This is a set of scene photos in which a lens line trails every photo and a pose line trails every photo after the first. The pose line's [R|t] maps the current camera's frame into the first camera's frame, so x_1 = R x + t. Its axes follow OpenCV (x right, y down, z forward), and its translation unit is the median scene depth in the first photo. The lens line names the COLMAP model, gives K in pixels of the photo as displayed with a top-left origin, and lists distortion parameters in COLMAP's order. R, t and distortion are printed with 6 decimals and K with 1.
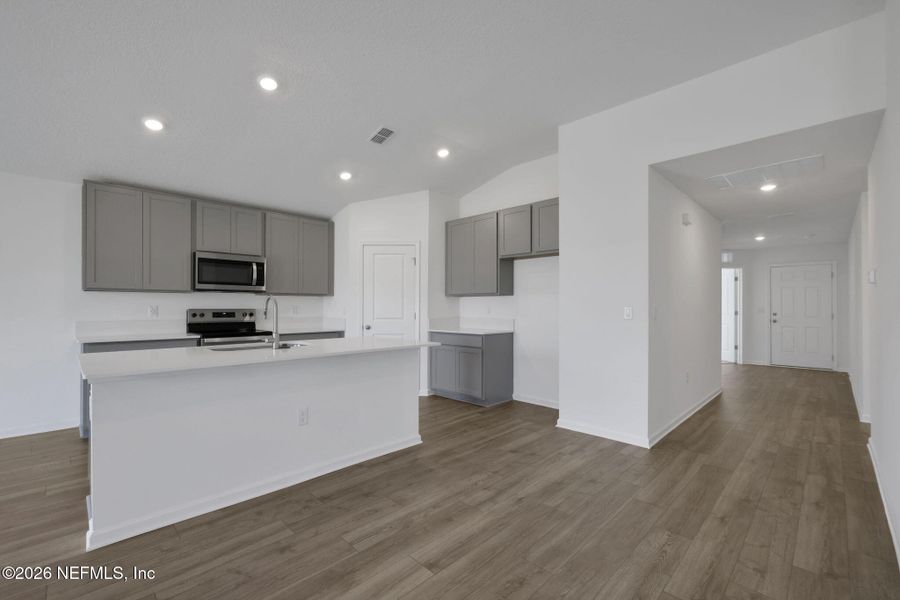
lens RADIAL K [[394.0, 0, 449.3], [0, 394.0, 308.0], [0, 0, 1]] dist [0.000027, 0.000069]
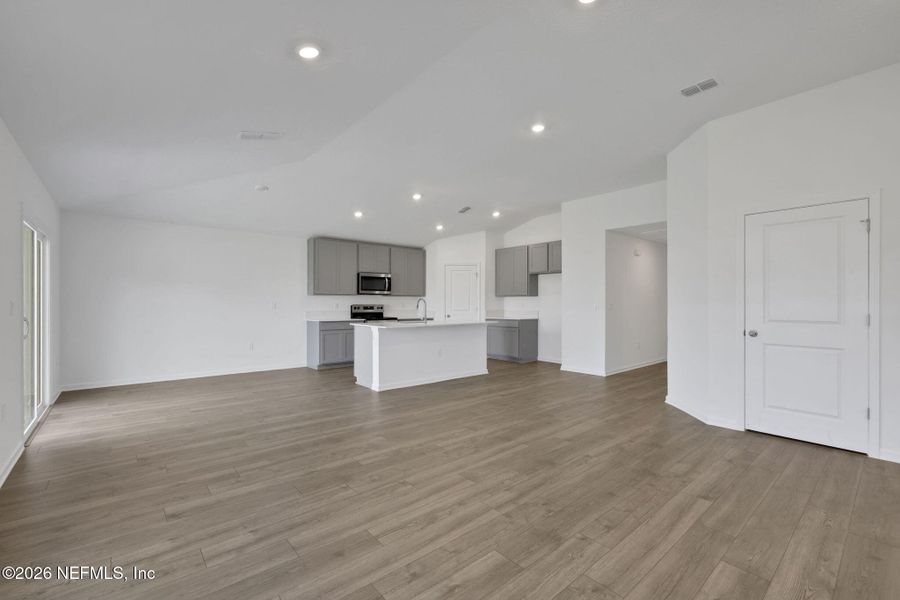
lens RADIAL K [[409.3, 0, 477.4], [0, 409.3, 307.4], [0, 0, 1]] dist [0.016495, -0.000212]
pose [[0.999890, -0.000388, -0.014800, -0.065988], [0.000479, 0.999981, 0.006147, 0.004022], [0.014798, -0.006153, 0.999872, -0.739651]]
